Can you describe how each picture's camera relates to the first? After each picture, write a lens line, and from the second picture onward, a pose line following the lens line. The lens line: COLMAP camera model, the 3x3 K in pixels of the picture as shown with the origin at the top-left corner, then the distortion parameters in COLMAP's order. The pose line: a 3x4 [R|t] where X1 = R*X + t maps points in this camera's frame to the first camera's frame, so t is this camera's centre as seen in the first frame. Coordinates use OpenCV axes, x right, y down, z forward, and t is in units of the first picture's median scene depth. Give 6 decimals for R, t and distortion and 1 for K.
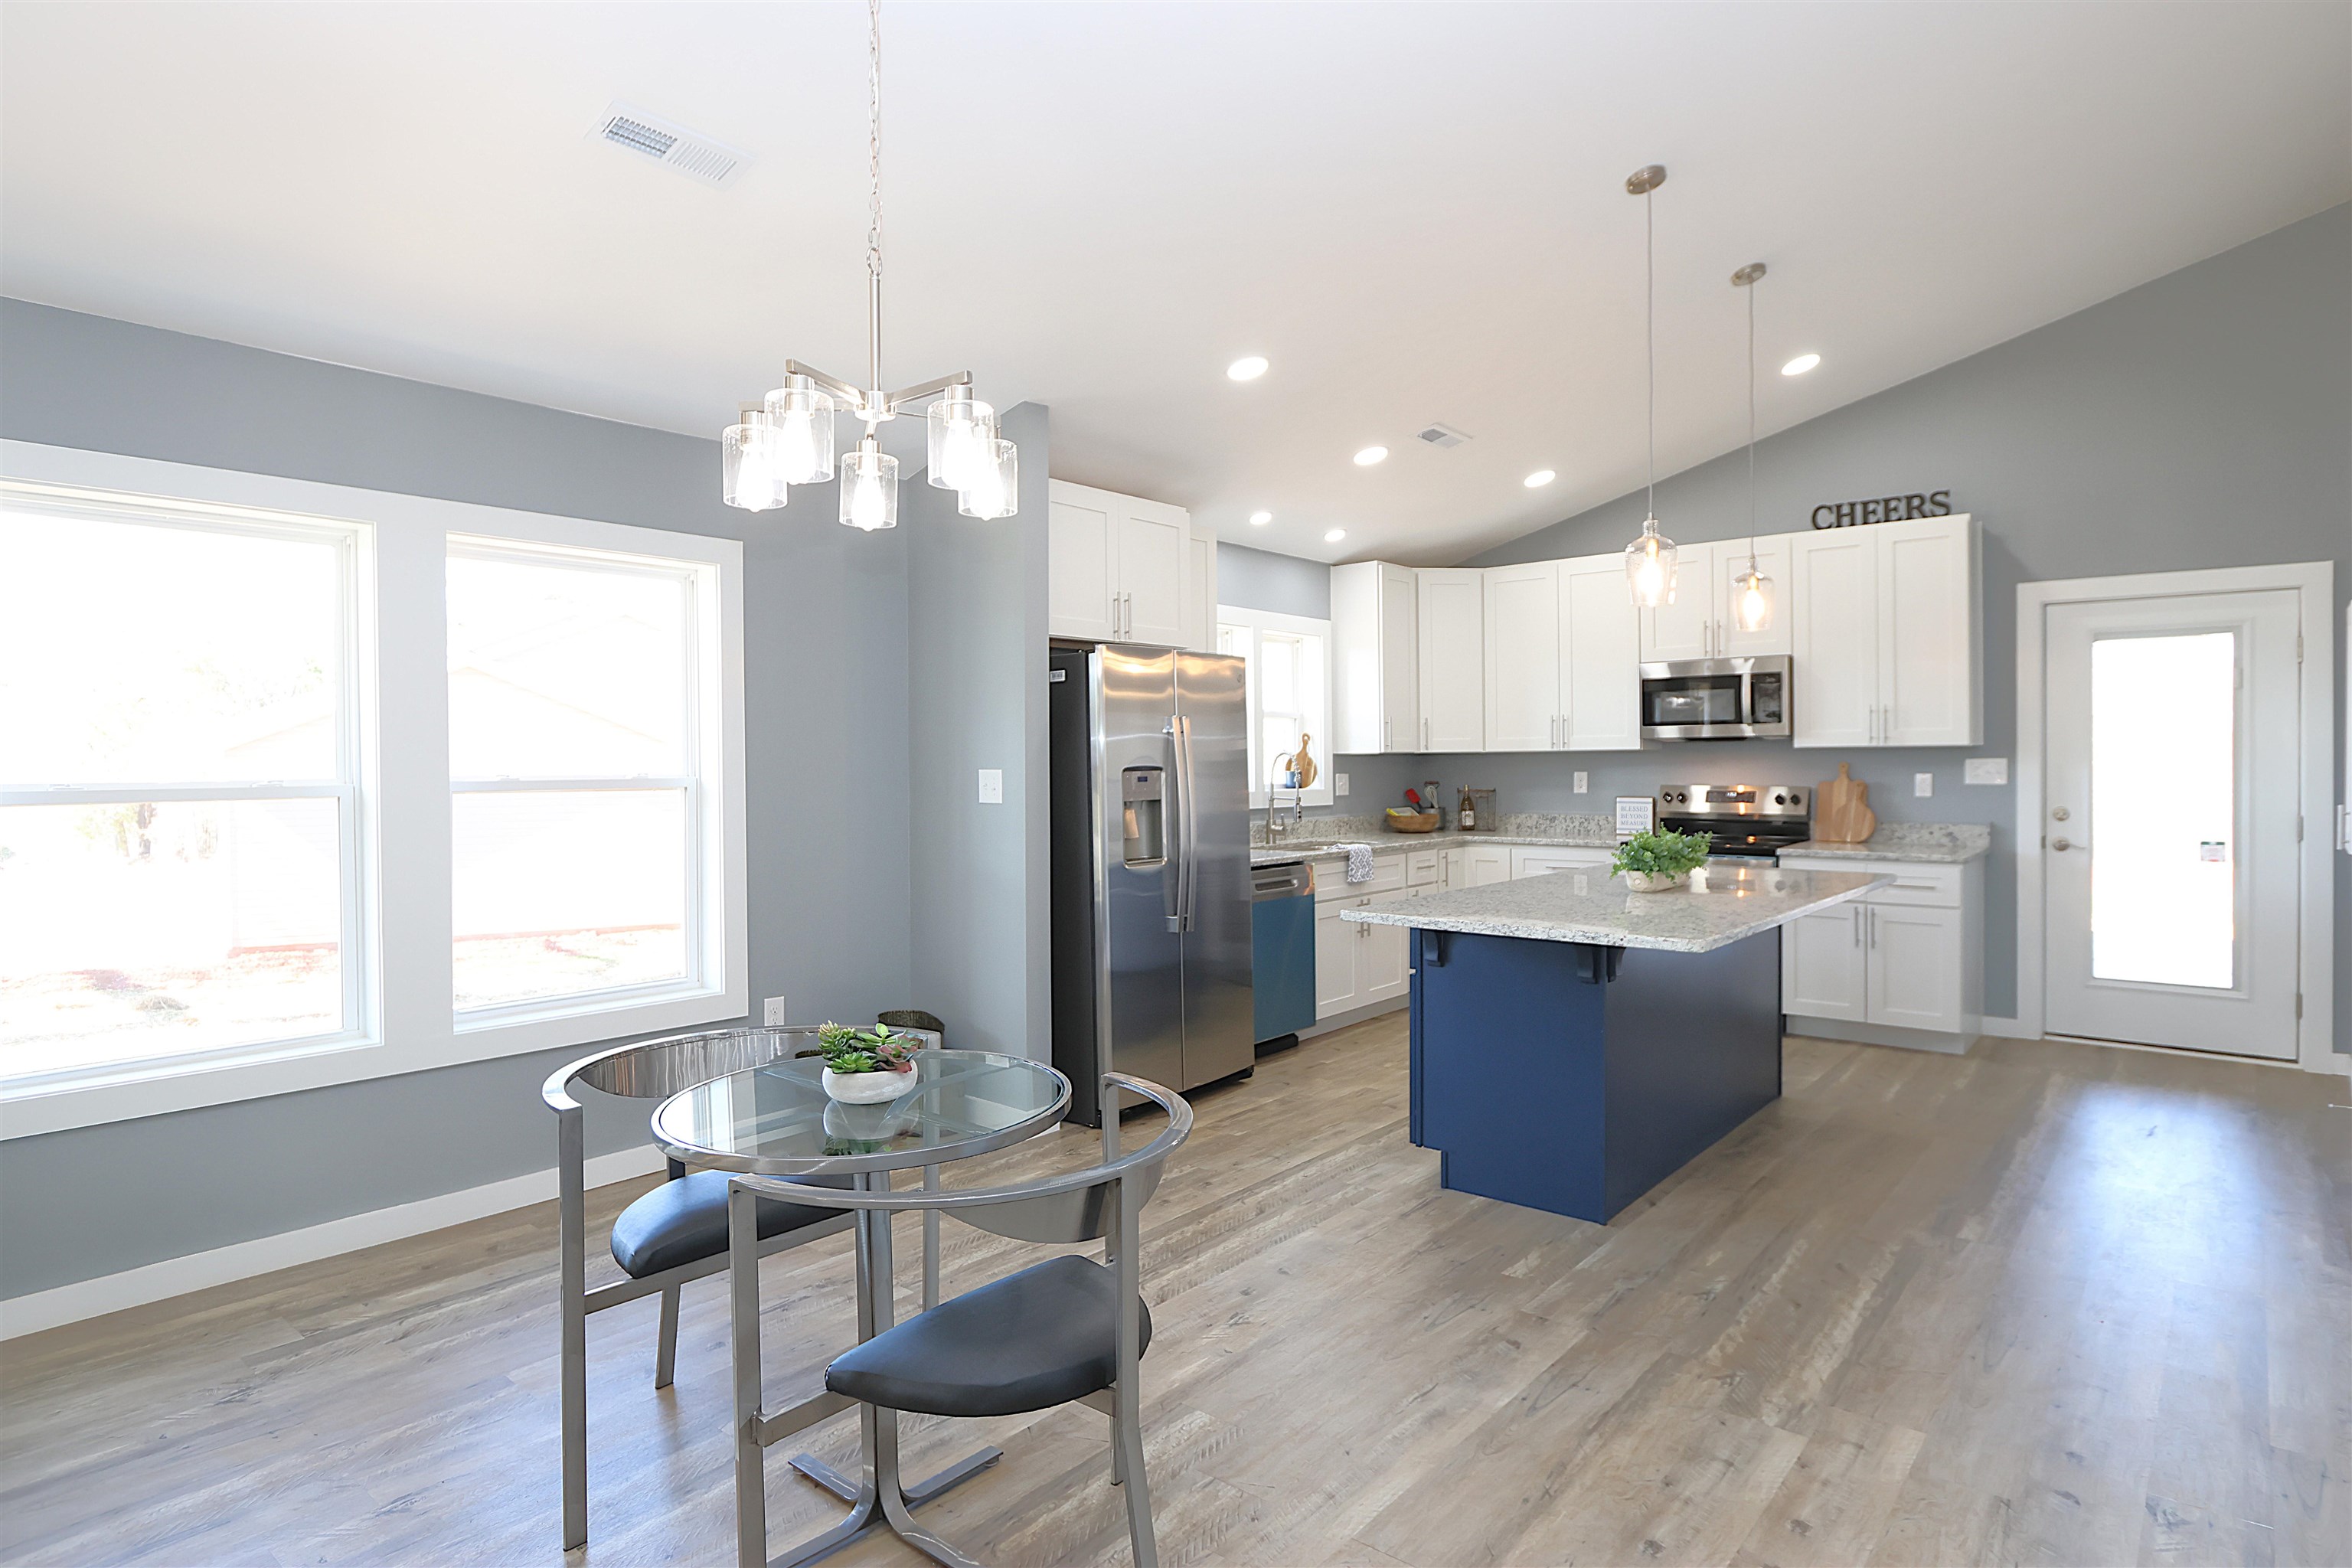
lens RADIAL K [[1295.3, 0, 1189.6], [0, 1295.3, 775.3], [0, 0, 1]] dist [-0.000252, 0.000080]
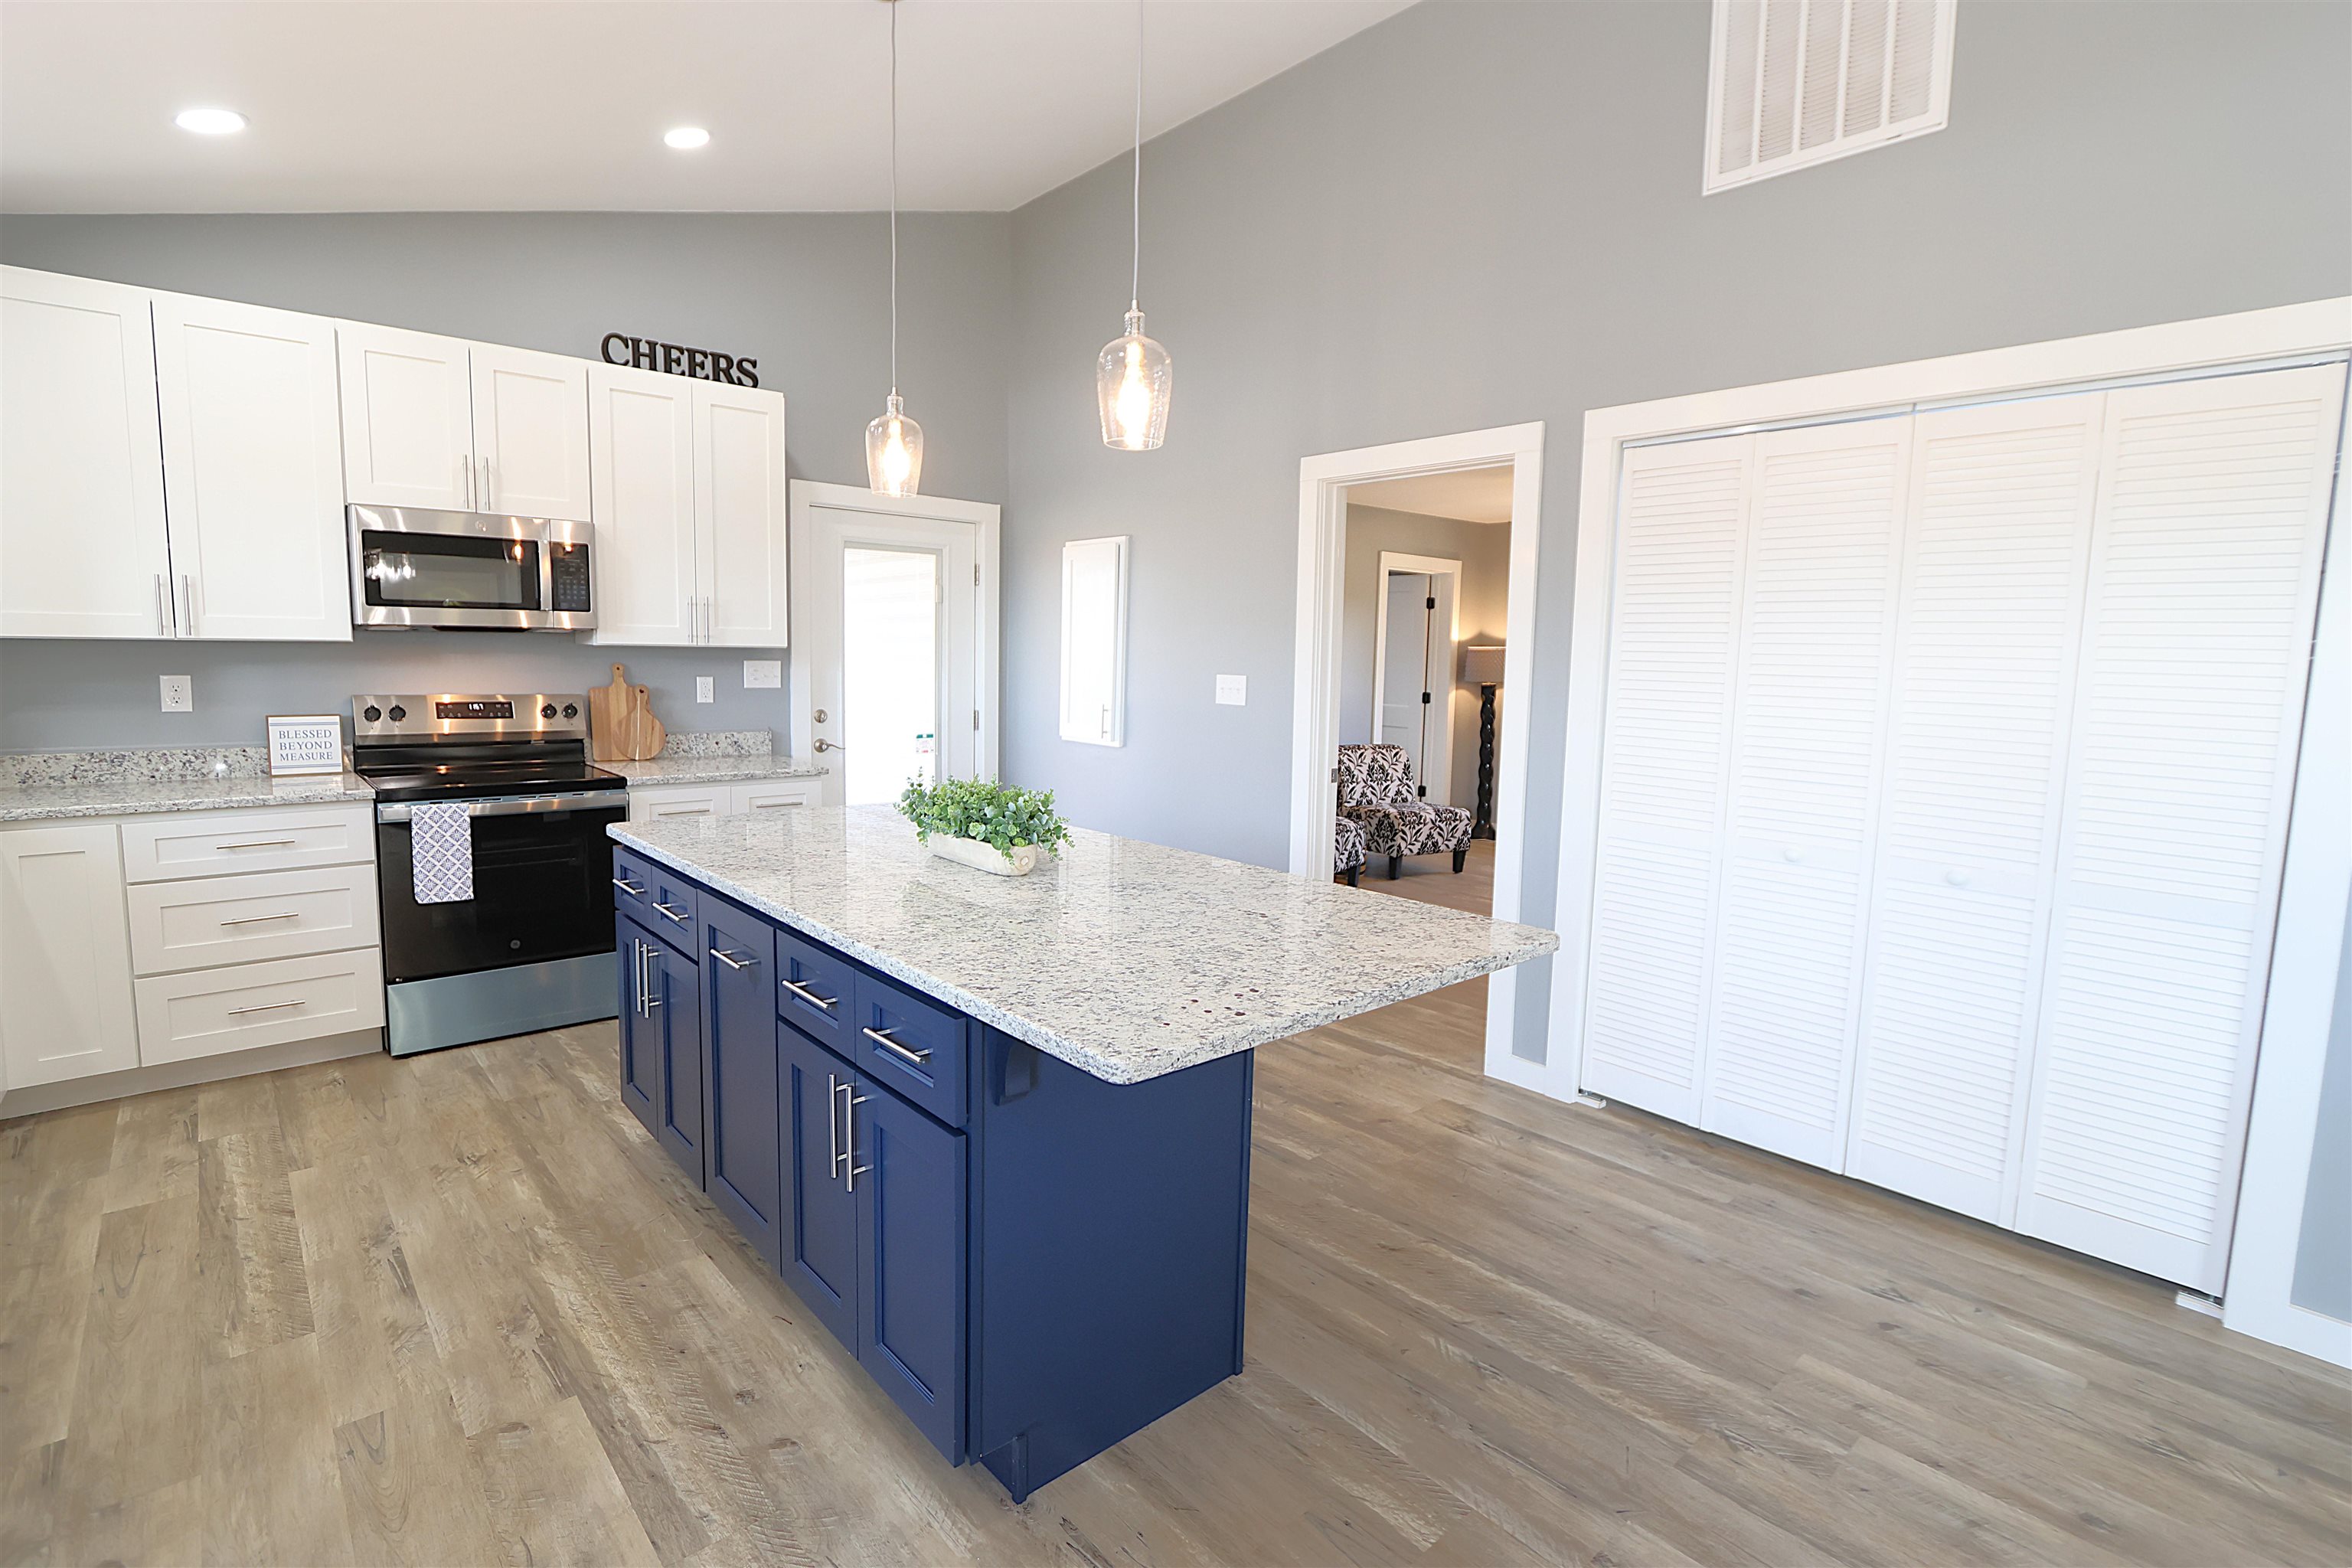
lens RADIAL K [[1098.6, 0, 1174.8], [0, 1098.6, 766.5], [0, 0, 1]] dist [-0.017702, 0.002721]
pose [[0.155135, -0.091458, 0.983651, -0.134145], [-0.009675, 0.995517, 0.094087, -0.014207], [-0.987846, -0.024113, 0.153555, 0.577768]]
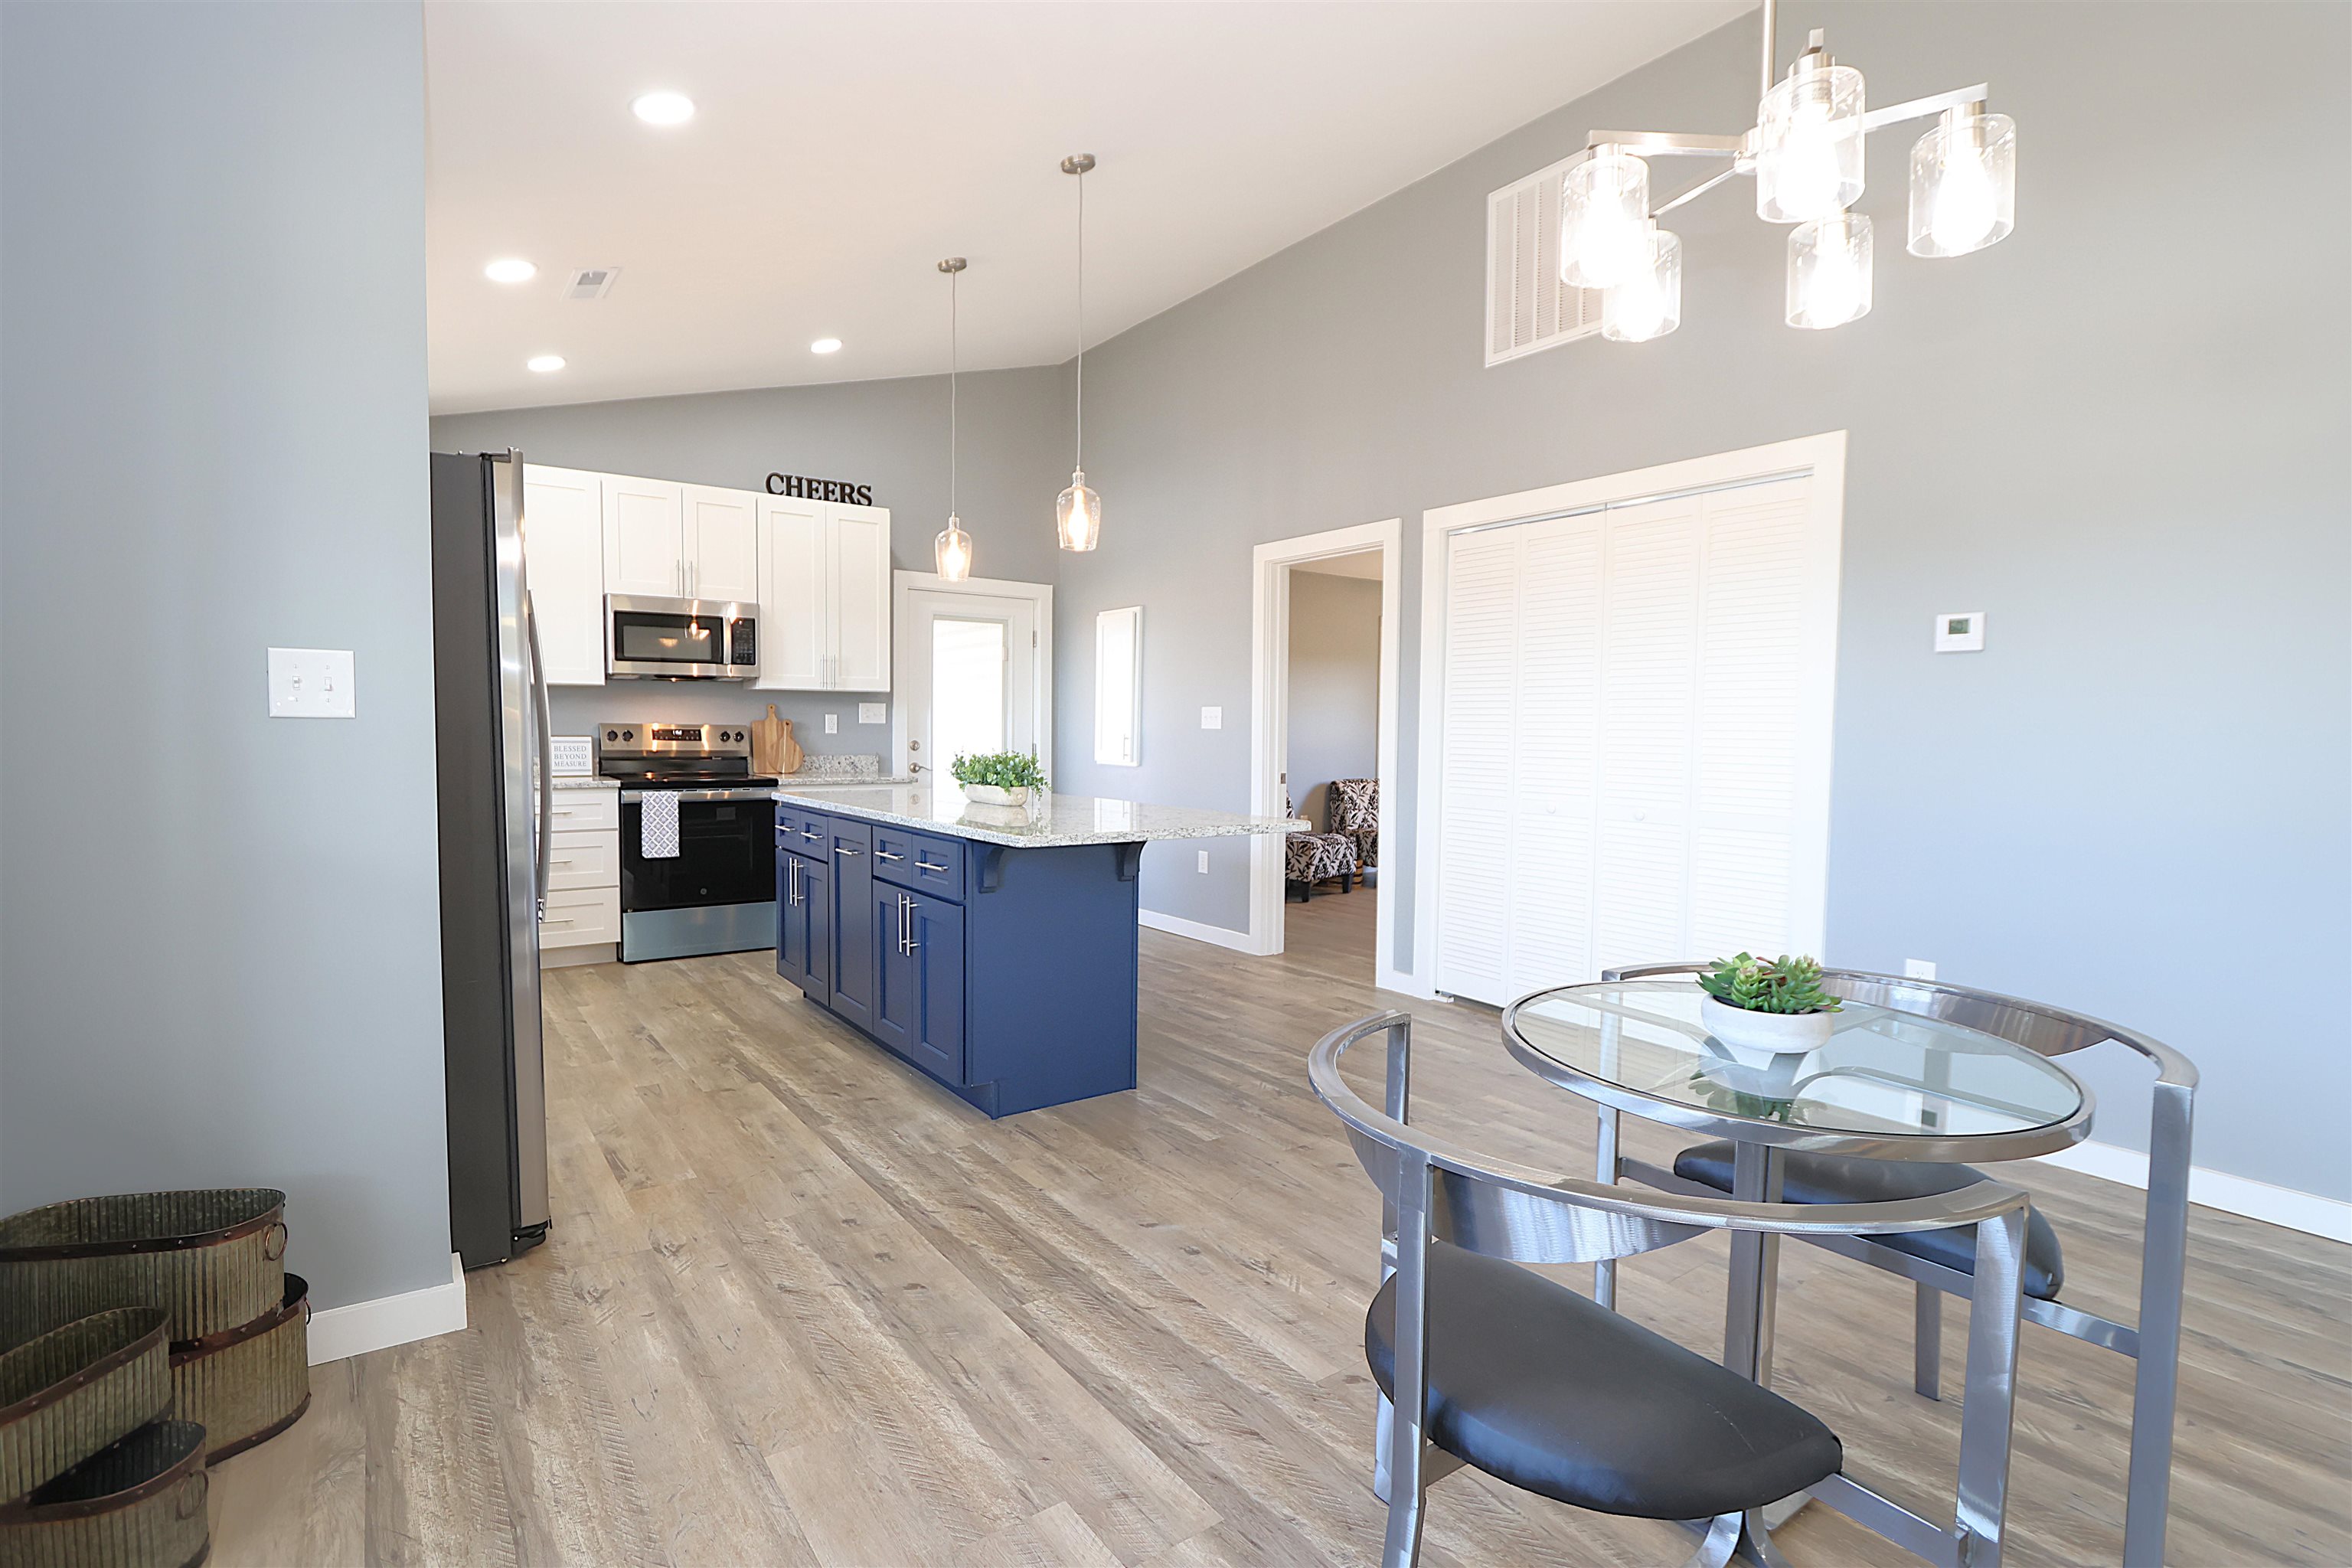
lens RADIAL K [[1100.6, 0, 1176.0], [0, 1100.6, 784.0], [0, 0, 1]] dist [-0.020297, 0.000208]
pose [[0.248139, -0.040033, 0.967897, -0.366441], [0.000661, 0.999153, 0.041156, 0.022428], [-0.968724, -0.009572, 0.247955, 0.439570]]
